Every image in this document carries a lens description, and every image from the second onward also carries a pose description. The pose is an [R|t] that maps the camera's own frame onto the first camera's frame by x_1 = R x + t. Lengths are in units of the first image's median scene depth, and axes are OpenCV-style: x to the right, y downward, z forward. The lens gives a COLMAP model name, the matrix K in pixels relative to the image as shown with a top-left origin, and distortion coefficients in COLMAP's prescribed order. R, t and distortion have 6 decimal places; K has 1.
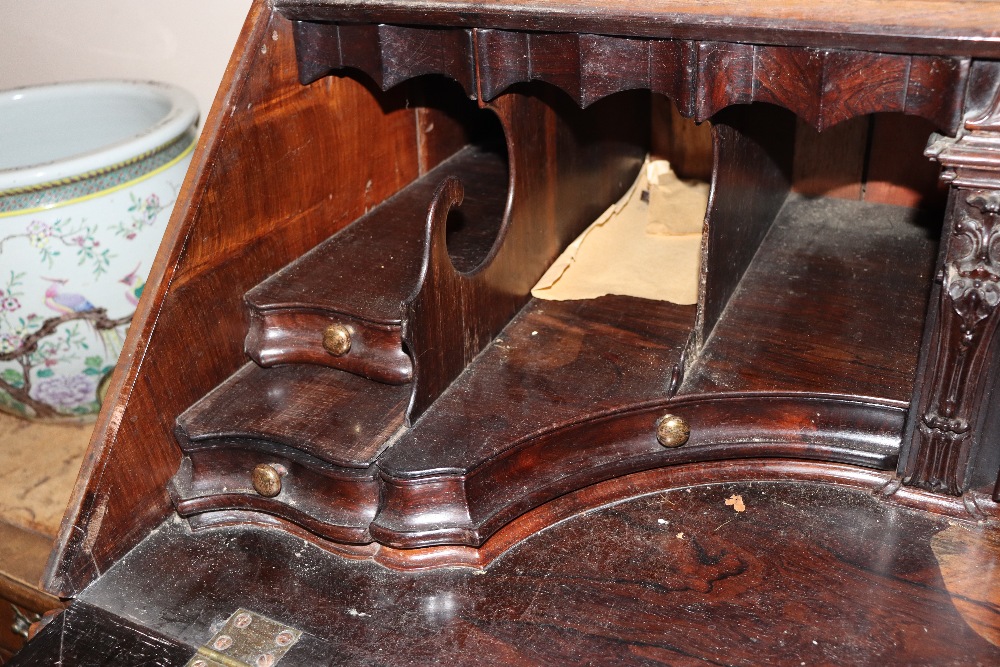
lens RADIAL K [[940.8, 0, 477.5], [0, 940.8, 334.5], [0, 0, 1]] dist [-0.083659, 0.000000]
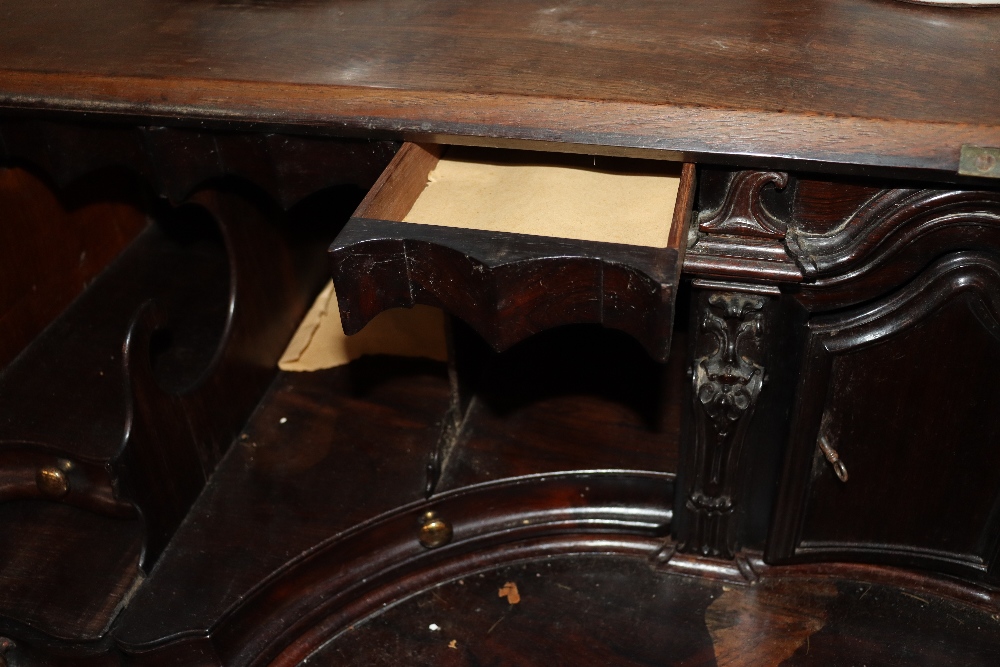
lens RADIAL K [[940.8, 0, 488.1], [0, 940.8, 310.1], [0, 0, 1]] dist [-0.083659, 0.000000]
pose [[0.979217, -0.127407, 0.157803, 0.141502], [0.104491, 0.983769, 0.145876, -0.246905], [-0.173827, -0.126355, 0.976636, 0.105040]]
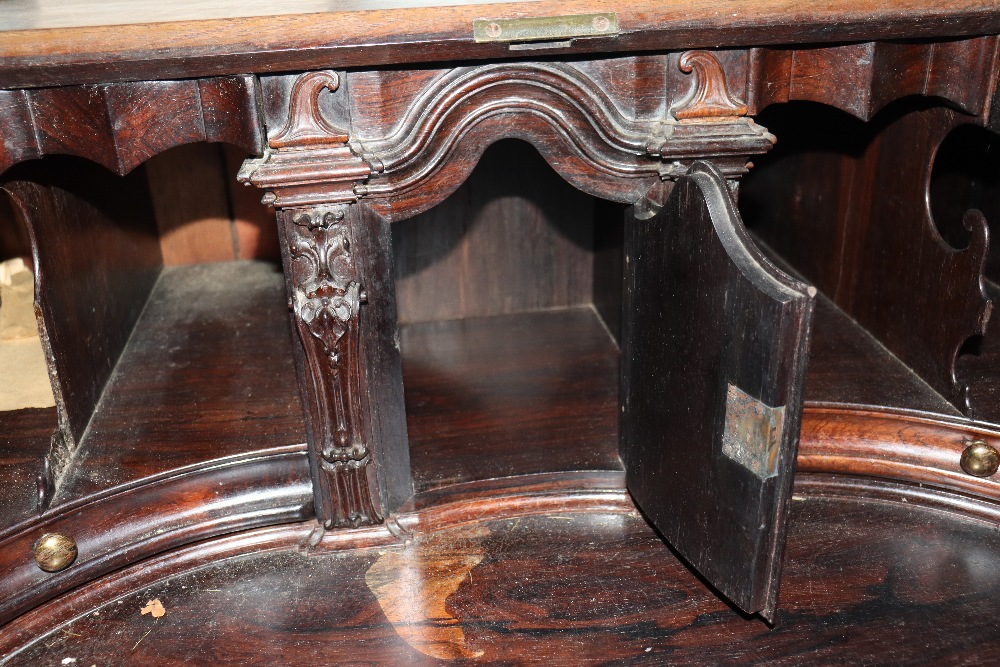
lens RADIAL K [[940.8, 0, 505.3], [0, 940.8, 340.0], [0, 0, 1]] dist [-0.083659, 0.000000]
pose [[0.816080, -0.207185, 0.539526, 0.133494], [0.264886, 0.963796, -0.030553, 0.052877], [-0.513663, 0.167846, 0.841414, 0.068680]]
